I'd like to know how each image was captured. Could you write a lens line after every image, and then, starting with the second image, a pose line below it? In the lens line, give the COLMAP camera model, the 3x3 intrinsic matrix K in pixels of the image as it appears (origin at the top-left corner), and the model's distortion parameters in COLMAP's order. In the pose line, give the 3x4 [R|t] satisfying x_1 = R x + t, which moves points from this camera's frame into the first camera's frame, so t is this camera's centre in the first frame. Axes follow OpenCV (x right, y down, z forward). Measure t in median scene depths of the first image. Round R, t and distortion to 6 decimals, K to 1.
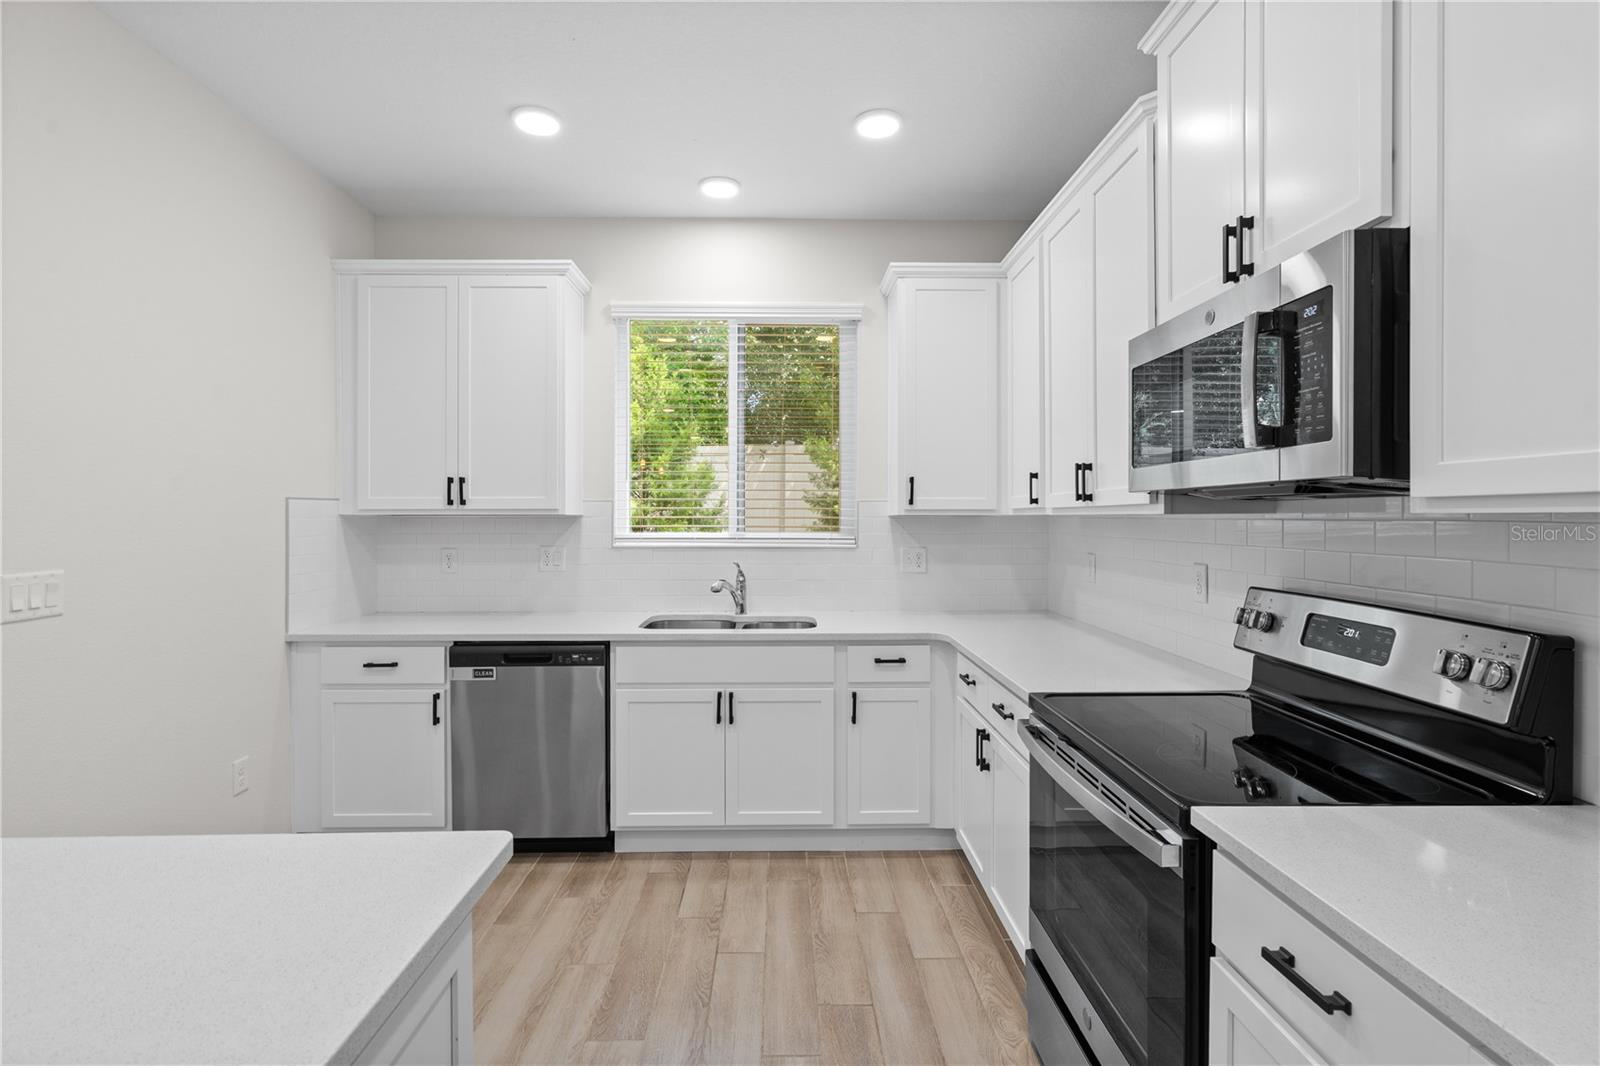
lens RADIAL K [[746.2, 0, 799.5], [0, 746.2, 523.8], [0, 0, 1]] dist [0.002403, -0.000915]
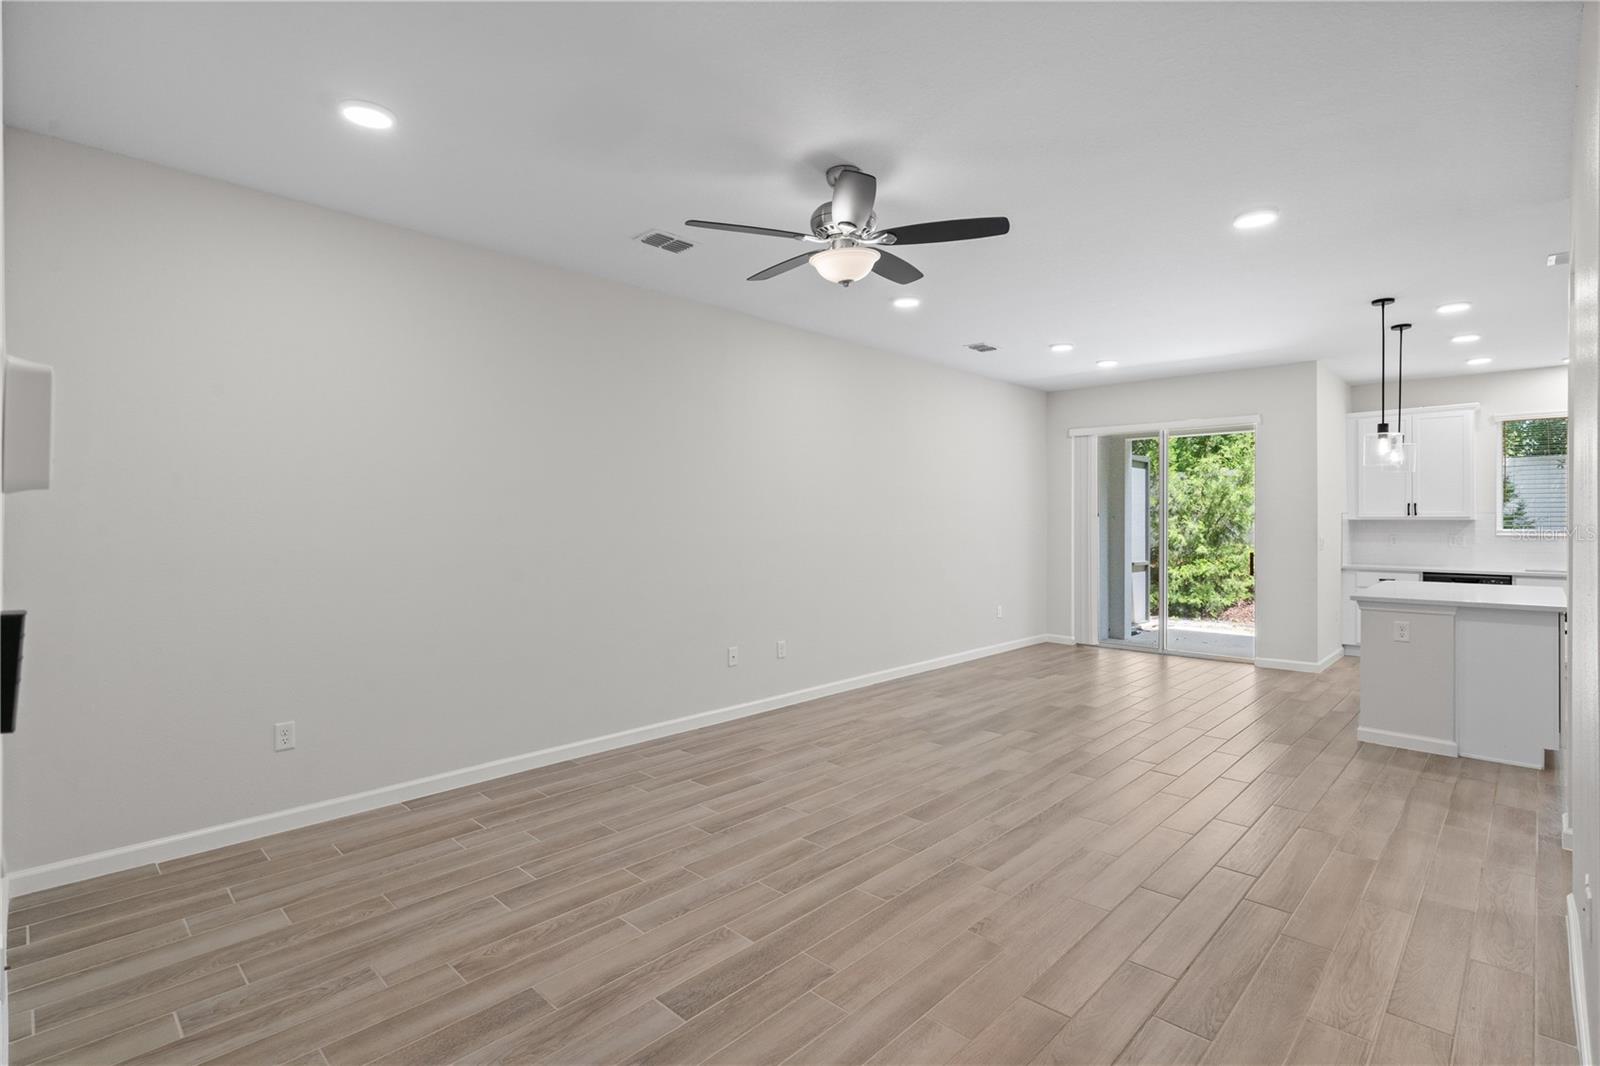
lens RADIAL K [[746.2, 0, 804.5], [0, 746.2, 519.6], [0, 0, 1]] dist [0.002403, -0.000915]
pose [[0.702601, 0.000966, -0.711583, -0.137192], [-0.004305, 0.999987, -0.002893, 0.002467], [0.711571, 0.005096, 0.702596, -1.907248]]
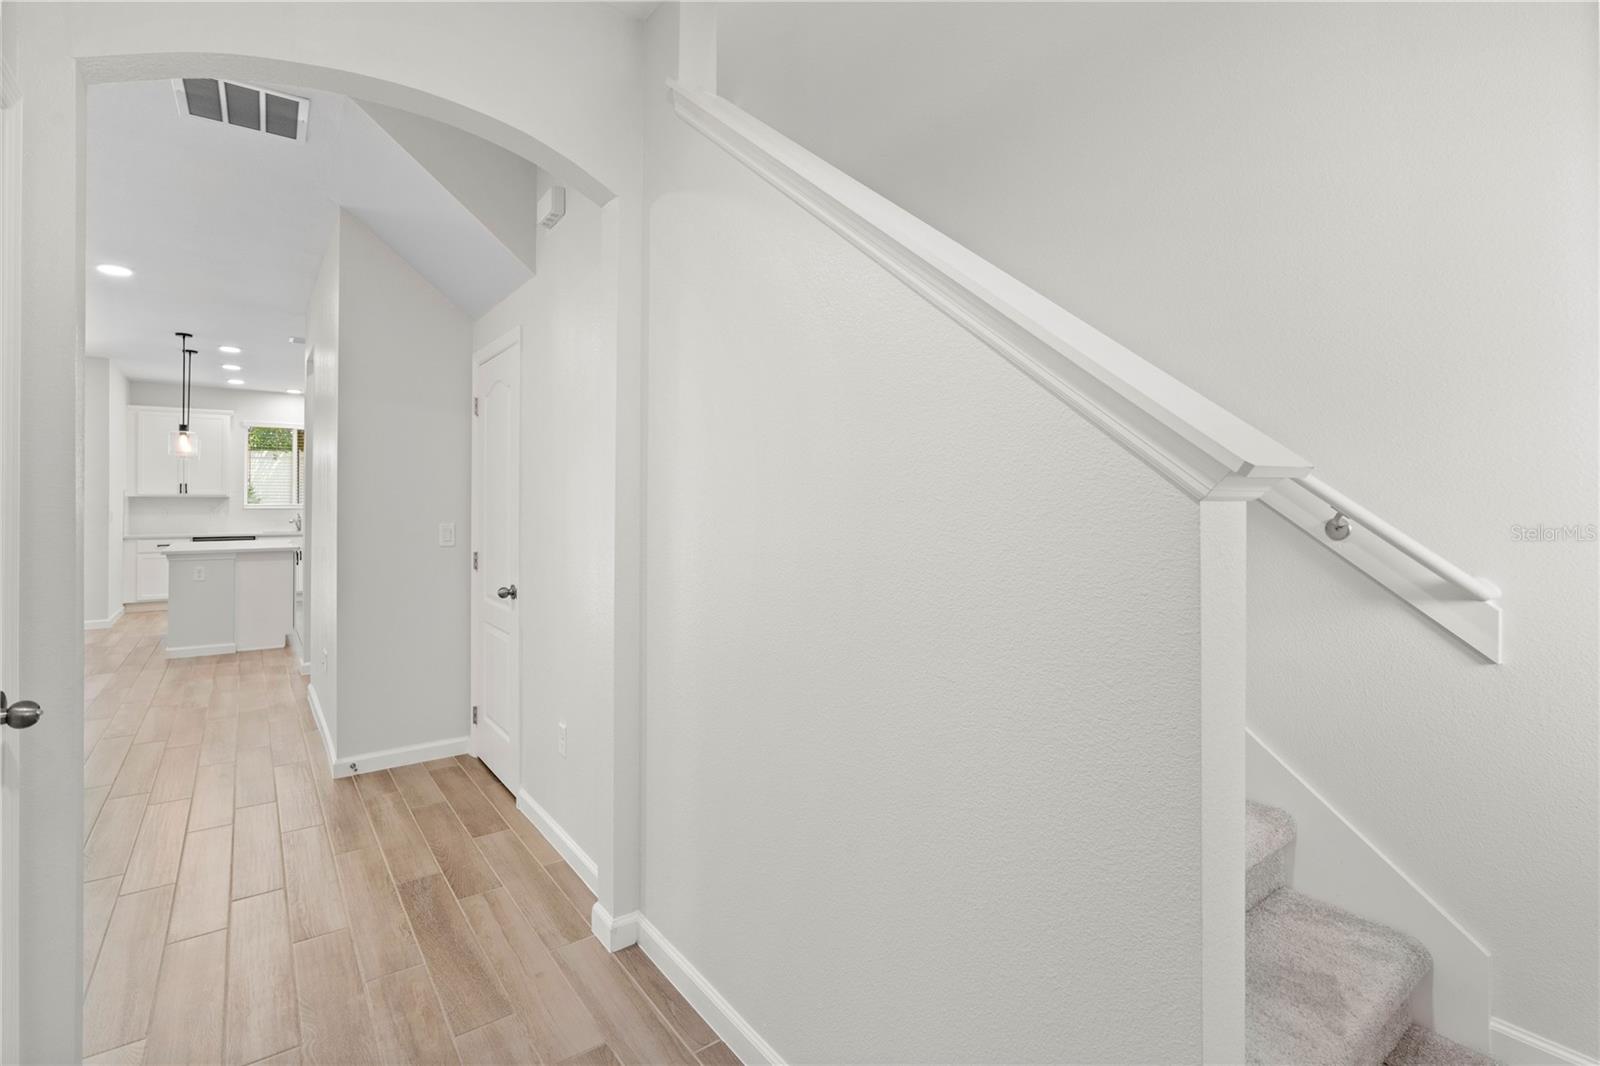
lens RADIAL K [[746.2, 0, 805.8], [0, 746.2, 496.1], [0, 0, 1]] dist [0.002403, -0.000915]
pose [[0.806052, 0.009282, 0.591772, -0.227582], [-0.001385, 0.999904, -0.013798, 0.022337], [-0.591844, 0.010302, 0.805987, -2.707136]]
